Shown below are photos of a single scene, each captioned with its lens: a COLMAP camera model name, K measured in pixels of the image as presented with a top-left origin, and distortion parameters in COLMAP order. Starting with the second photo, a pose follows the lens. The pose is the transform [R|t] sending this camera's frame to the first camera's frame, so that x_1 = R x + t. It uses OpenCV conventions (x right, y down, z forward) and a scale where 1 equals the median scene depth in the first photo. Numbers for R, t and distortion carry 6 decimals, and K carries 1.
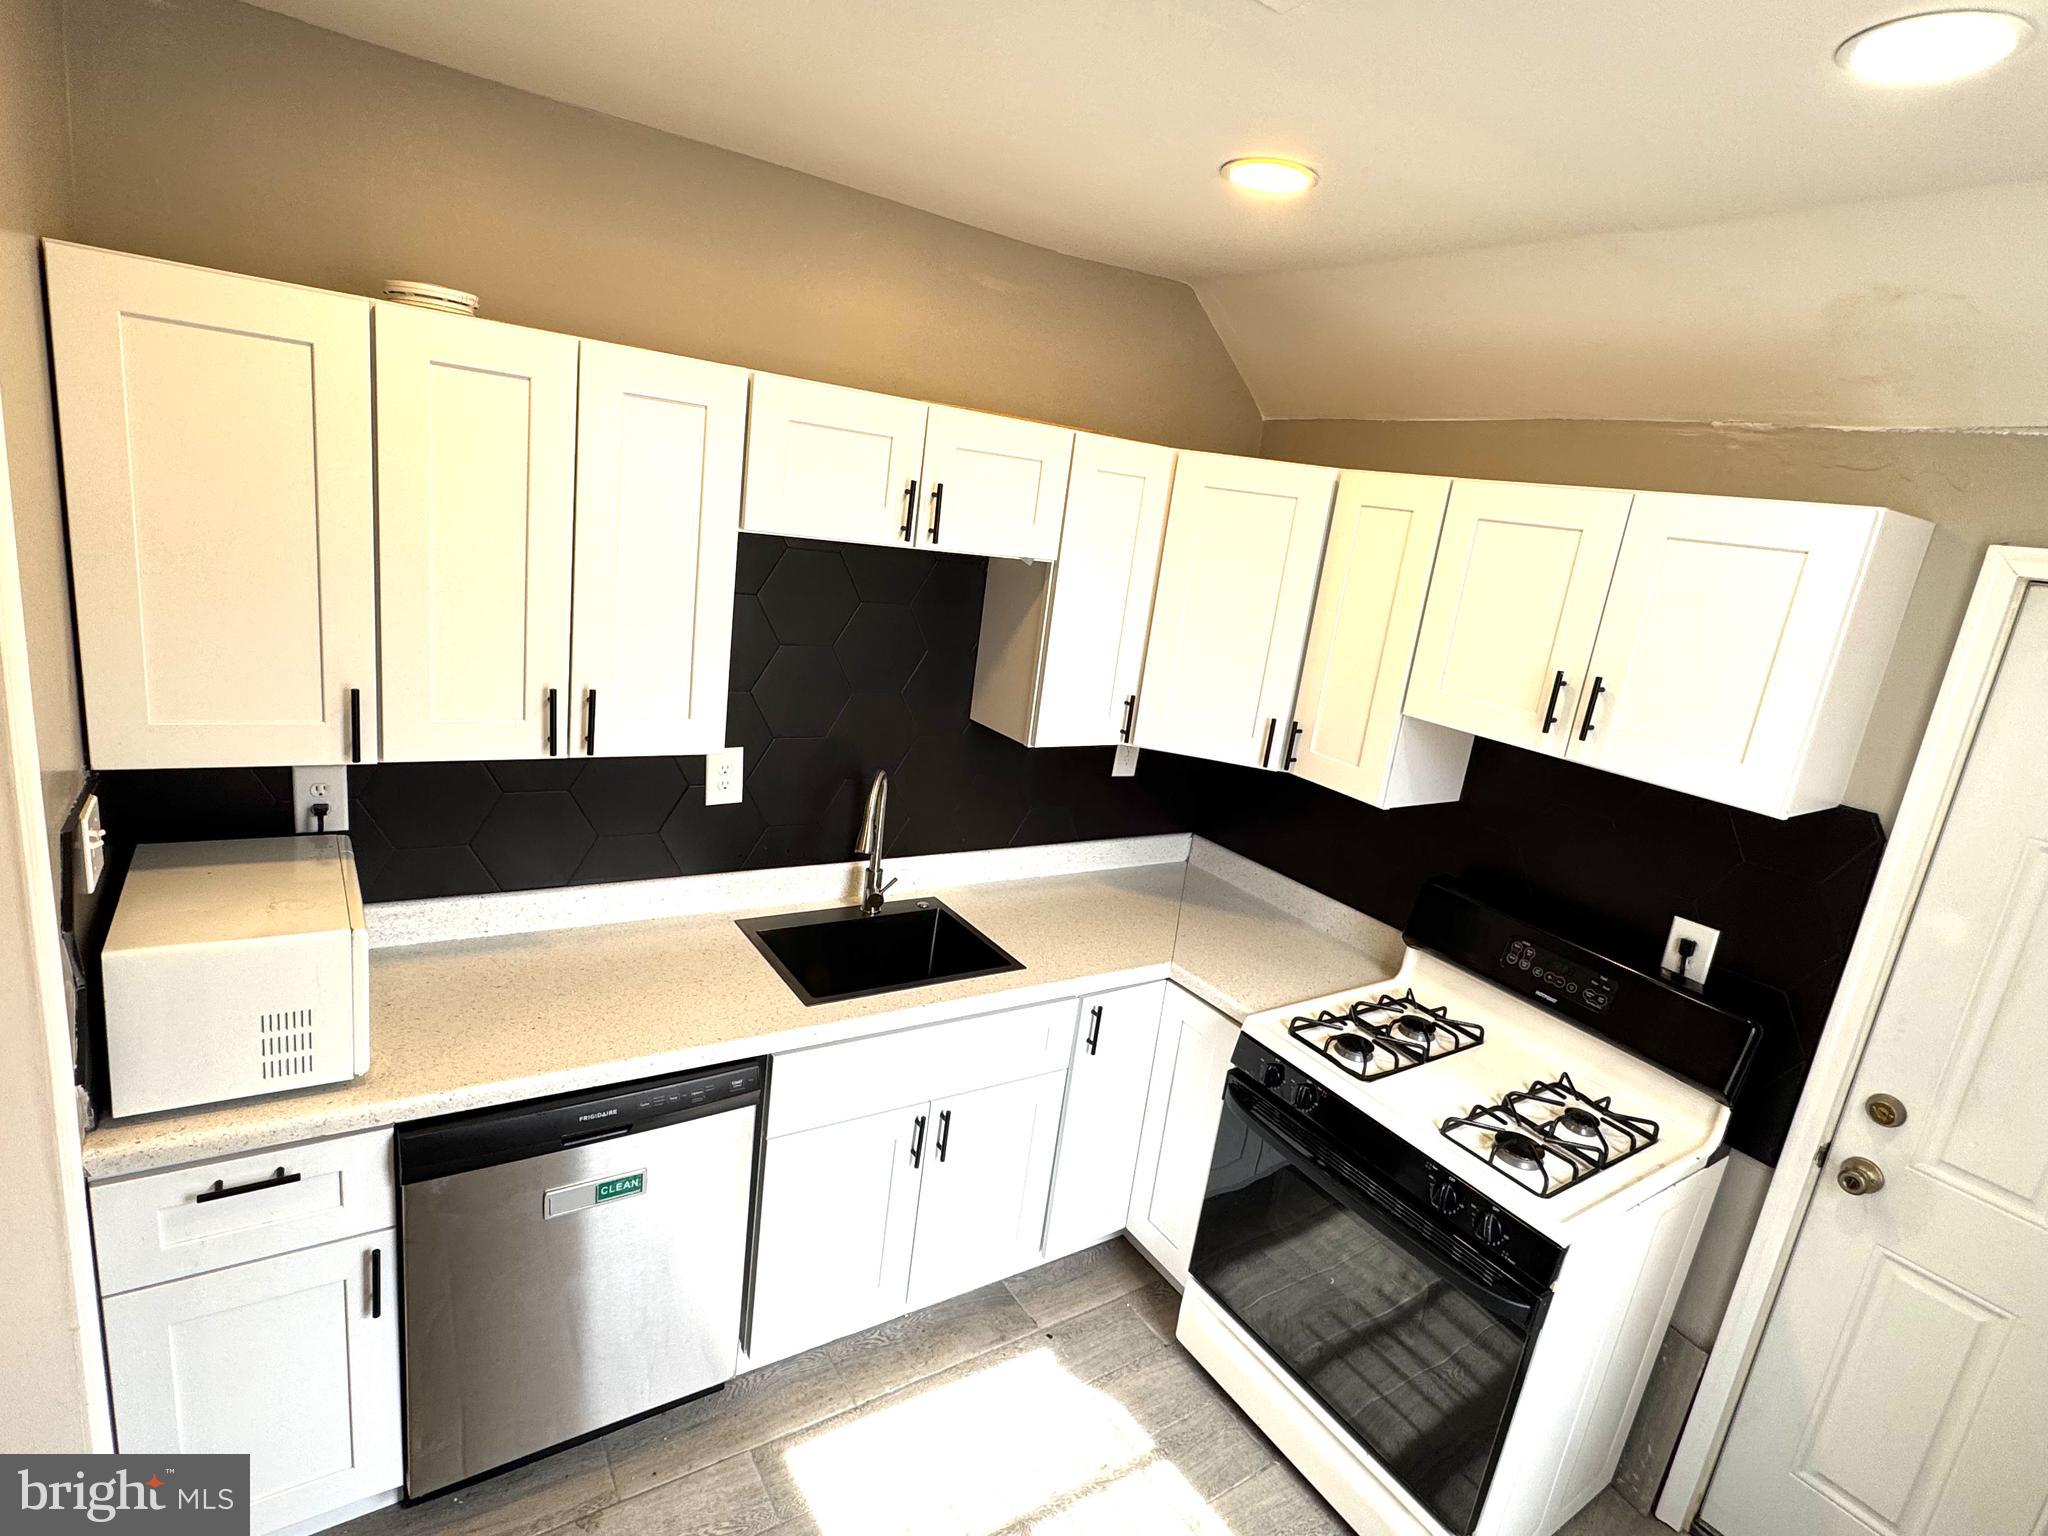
lens RADIAL K [[1040.9, 0, 1024.0], [0, 1040.9, 768.0], [0, 0, 1]] dist [0.001532, -0.000070]
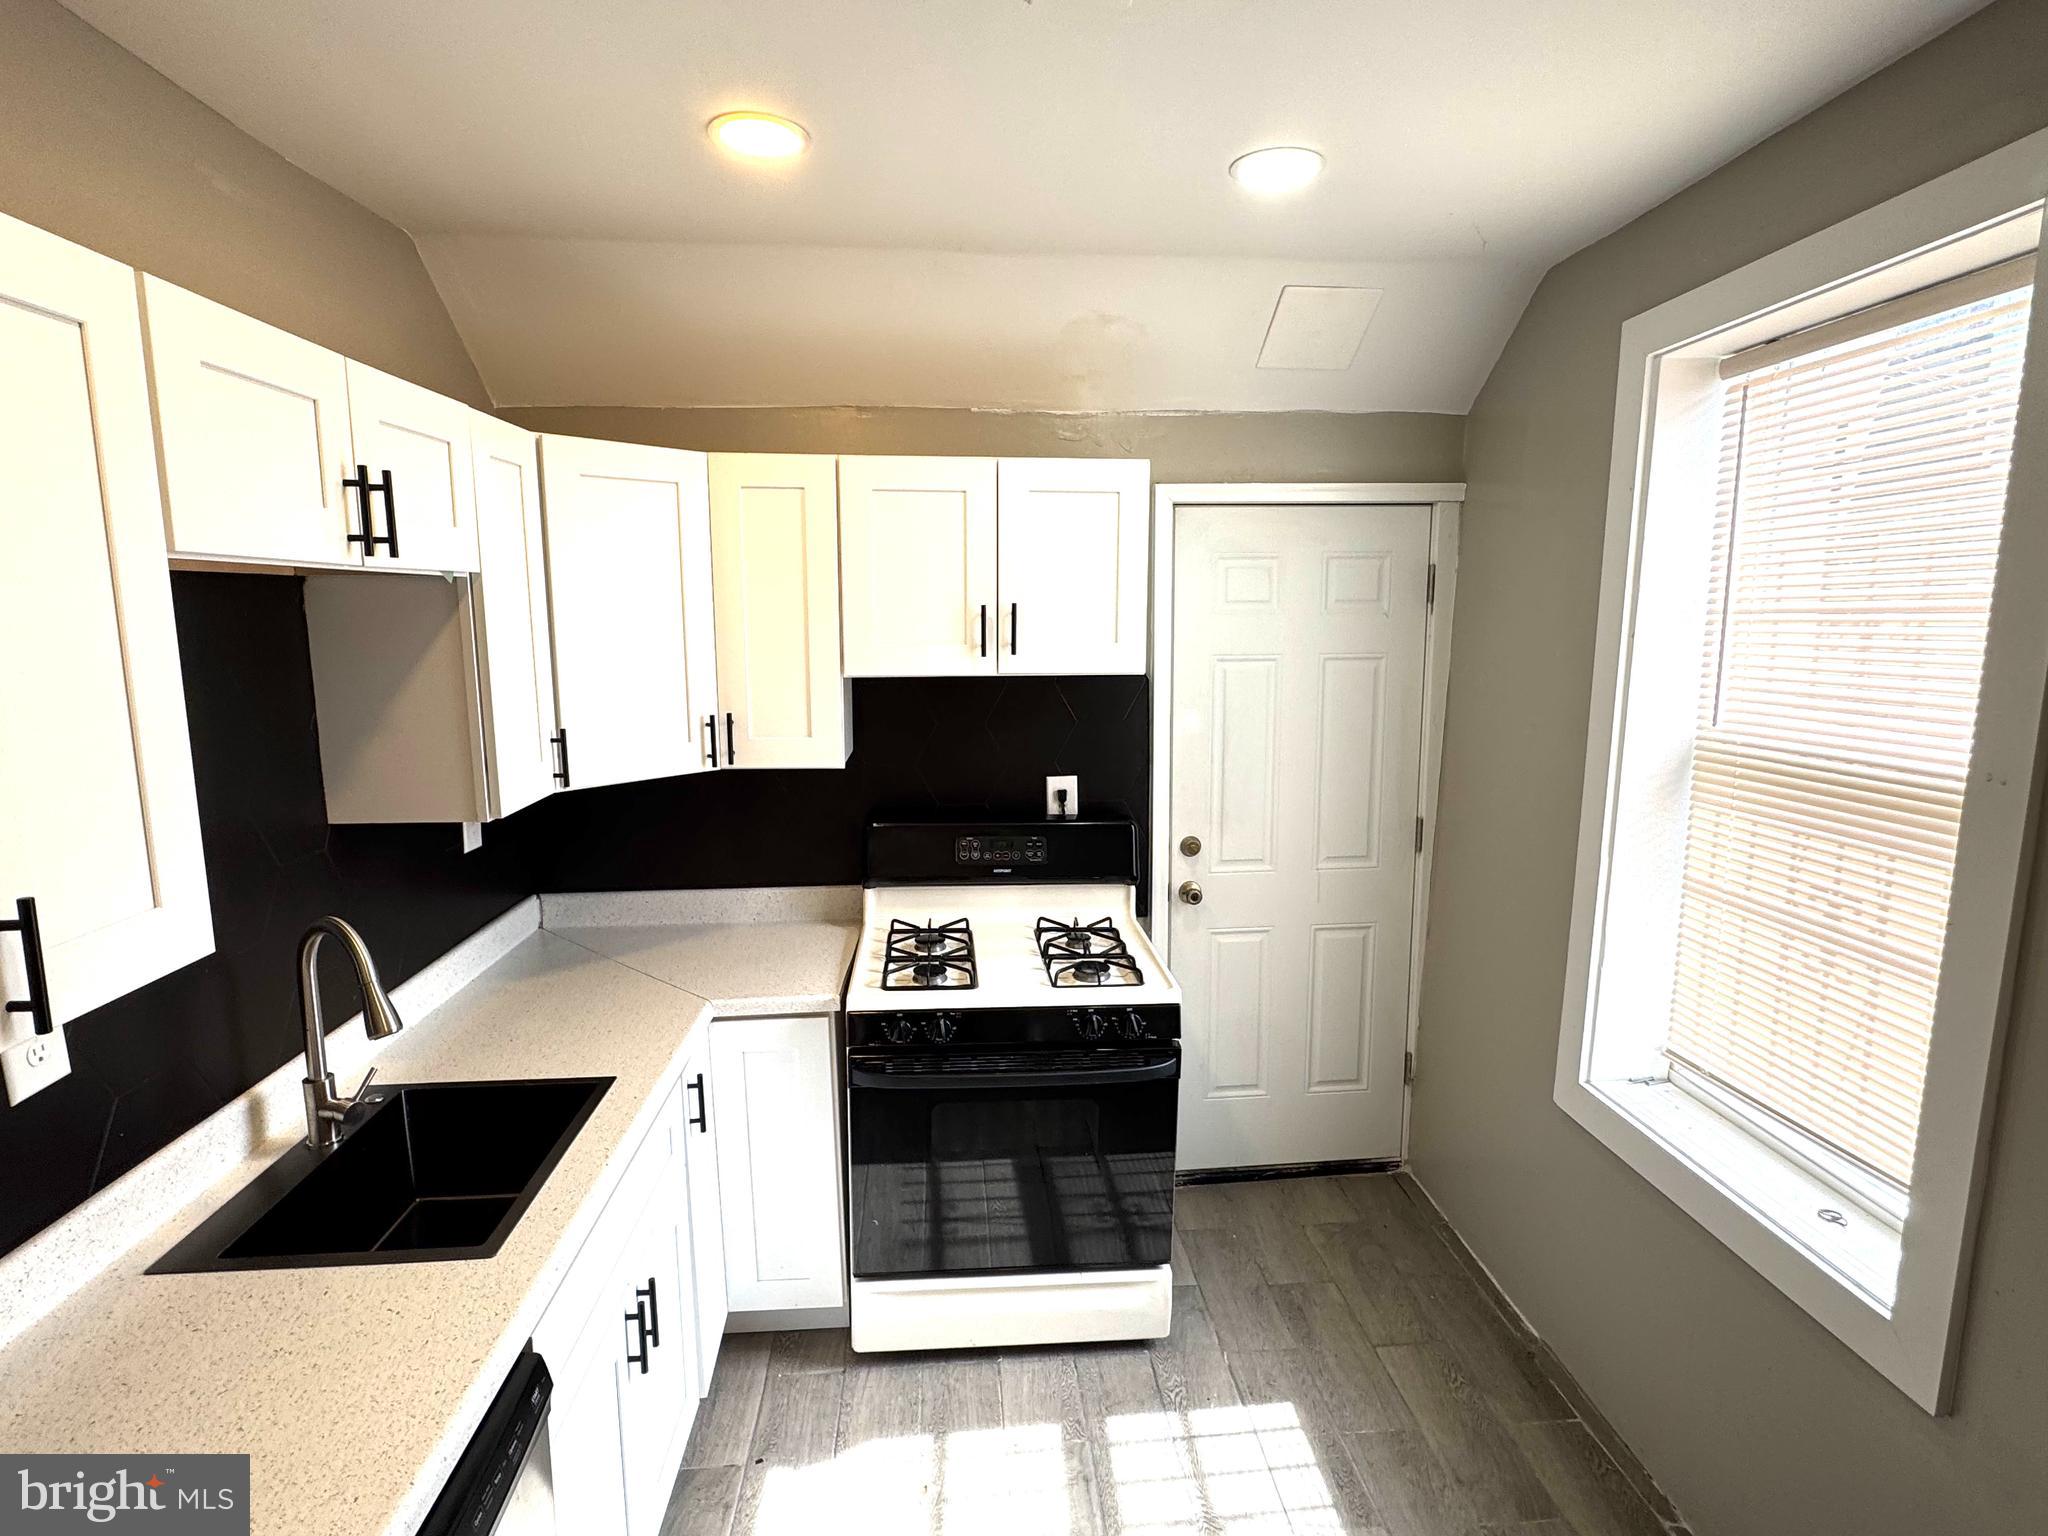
lens RADIAL K [[1040.9, 0, 1024.0], [0, 1040.9, 768.0], [0, 0, 1]] dist [0.001532, -0.000070]
pose [[0.488414, -0.266725, 0.830849, -0.475630], [0.282640, 0.949166, 0.138558, -0.059656], [-0.825570, 0.167158, 0.538973, 0.289490]]
